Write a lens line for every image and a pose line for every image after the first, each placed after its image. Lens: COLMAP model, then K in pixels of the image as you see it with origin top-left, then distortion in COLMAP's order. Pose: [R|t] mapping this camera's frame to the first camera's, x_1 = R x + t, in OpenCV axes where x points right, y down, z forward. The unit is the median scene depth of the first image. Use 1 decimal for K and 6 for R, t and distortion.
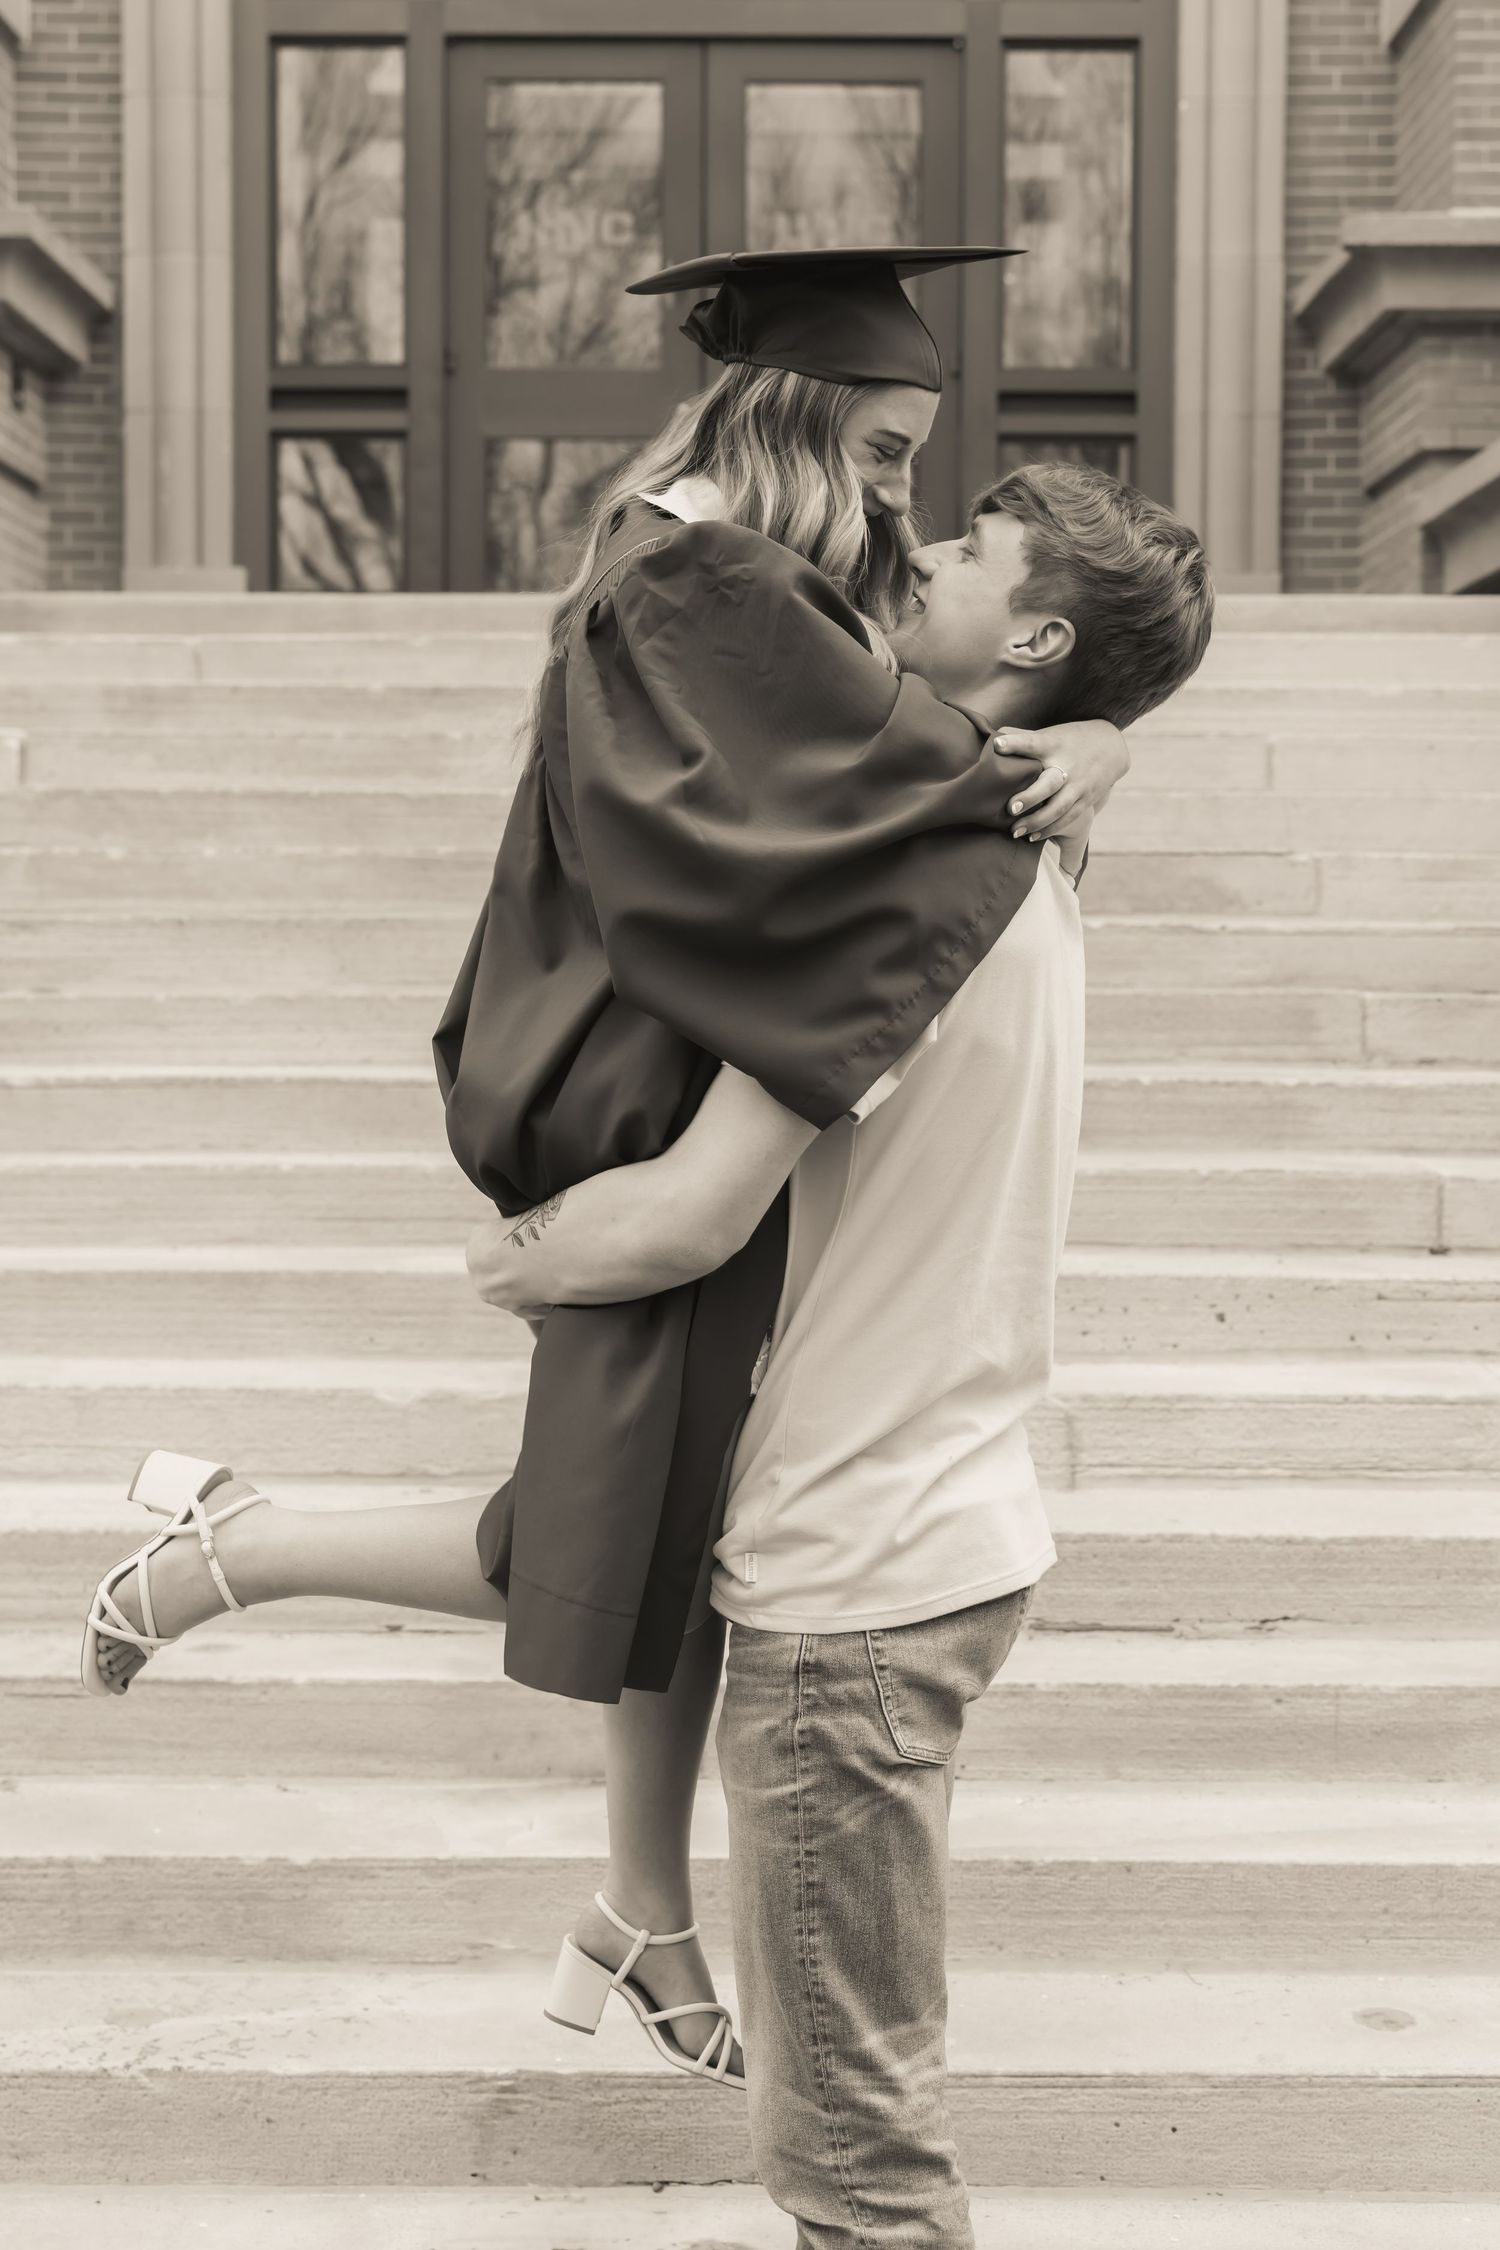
lens RADIAL K [[3480.7, 0, 750.0], [0, 3480.7, 1125.0], [0, 0, 1]] dist [-0.000644, 0.062876]
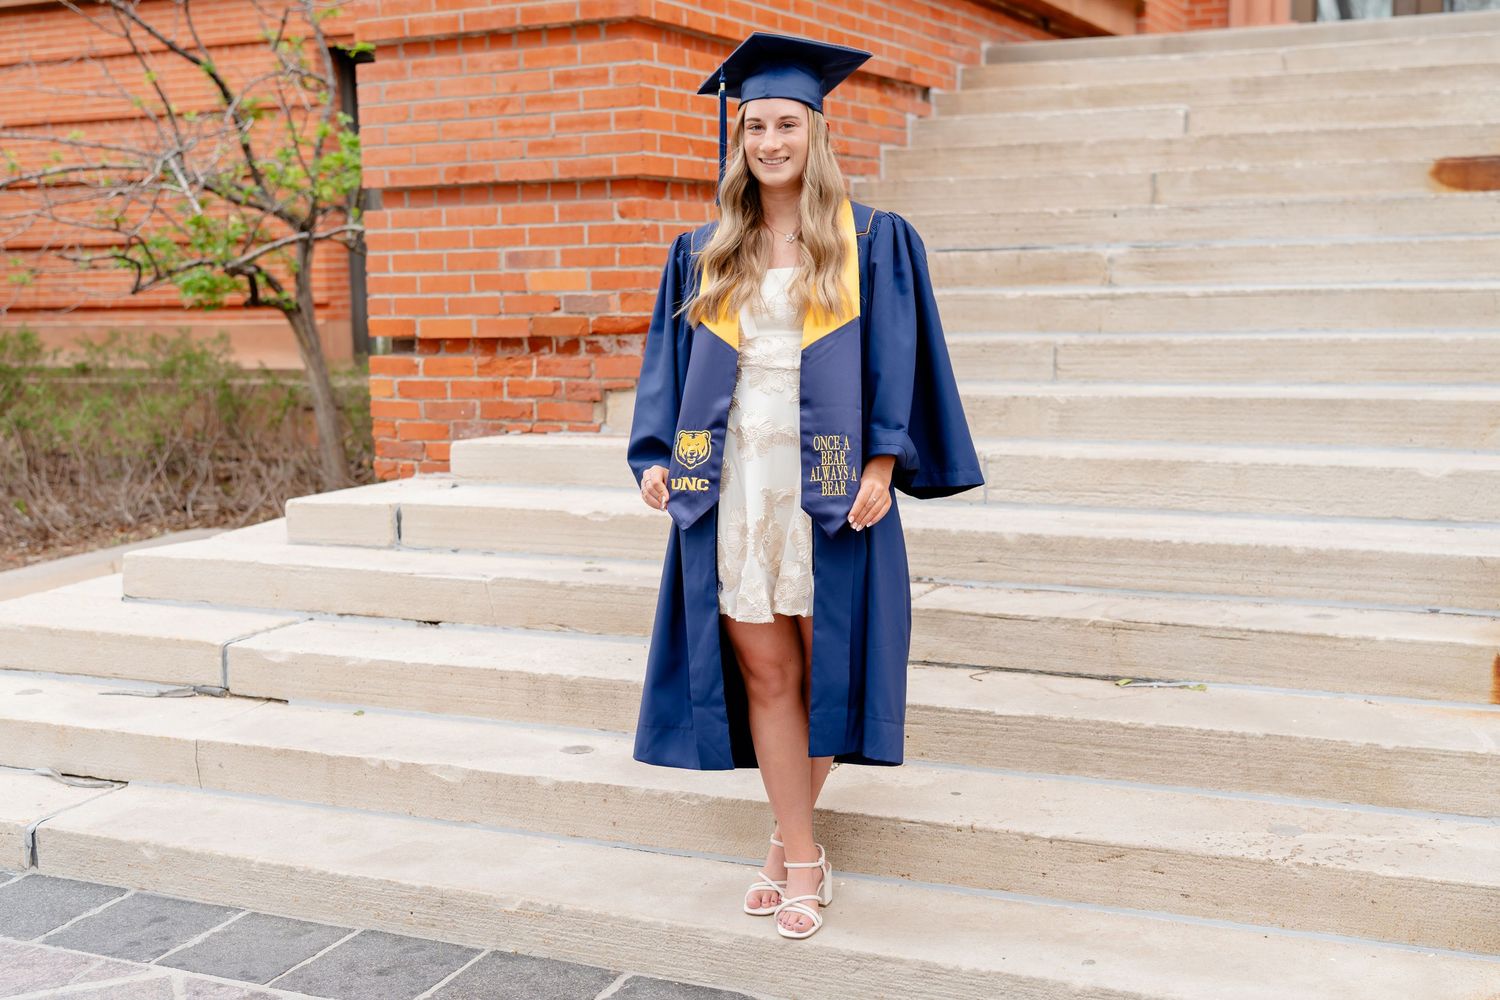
lens RADIAL K [[1785.2, 0, 750.0], [0, 1785.2, 500.0], [0, 0, 1]] dist [0.003502, 0.010212]
pose [[0.910931, 0.030655, -0.411419, -0.046974], [0.004113, 0.996511, 0.083356, 0.018660], [0.412539, -0.077624, 0.907627, 0.093646]]
